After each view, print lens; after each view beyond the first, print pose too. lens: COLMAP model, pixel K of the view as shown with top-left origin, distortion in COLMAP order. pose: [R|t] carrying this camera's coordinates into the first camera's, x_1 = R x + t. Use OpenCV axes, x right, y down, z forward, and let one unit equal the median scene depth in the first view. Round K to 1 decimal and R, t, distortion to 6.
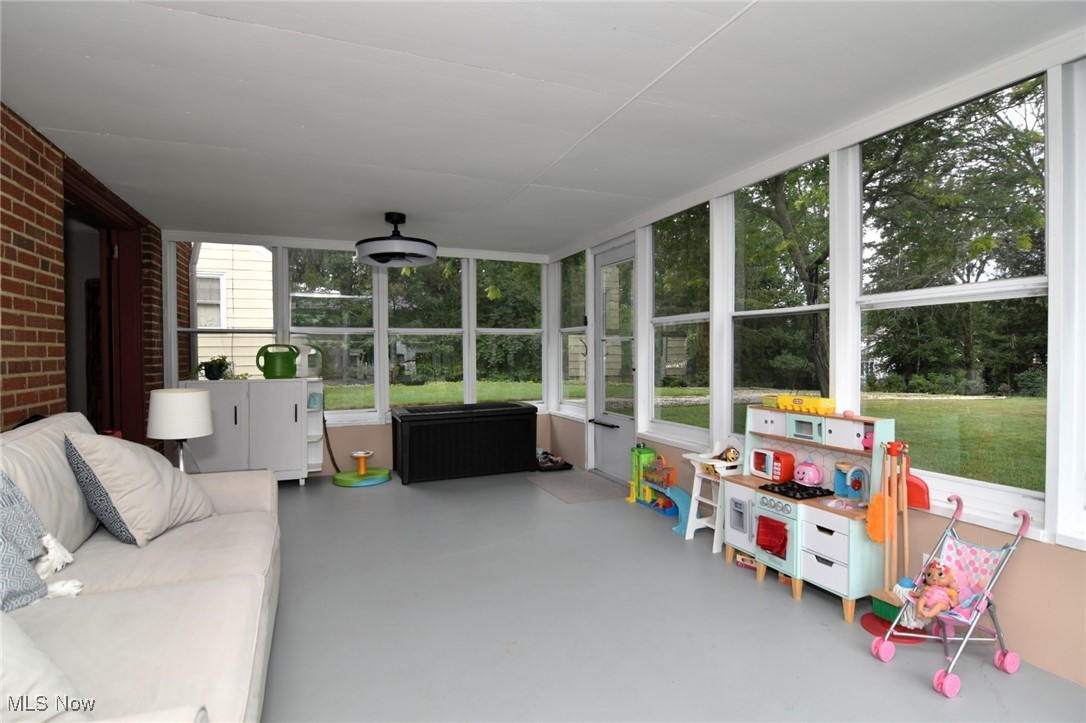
lens RADIAL K [[527.8, 0, 541.1], [0, 527.8, 352.6], [0, 0, 1]] dist [-0.000417, -0.000024]
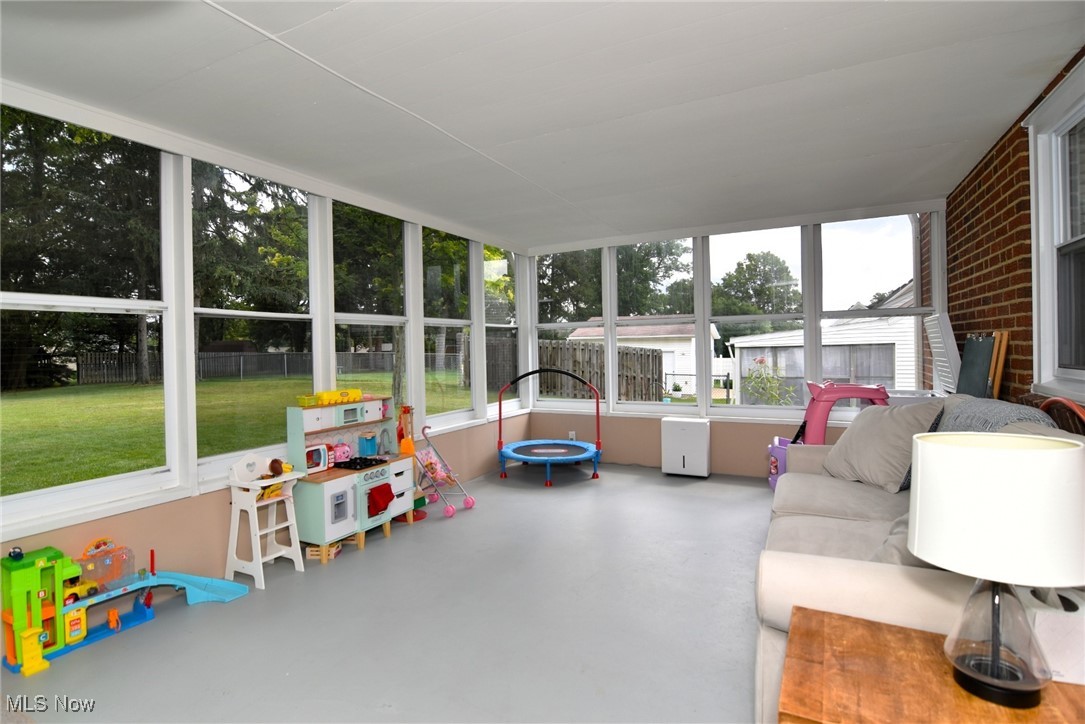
lens RADIAL K [[527.3, 0, 540.6], [0, 527.3, 353.1], [0, 0, 1]] dist [-0.000417, -0.000024]
pose [[-0.619404, 0.013391, 0.784958, -0.764133], [0.030182, 0.999522, 0.006765, 0.002727], [-0.784492, 0.027882, -0.619512, 1.416446]]
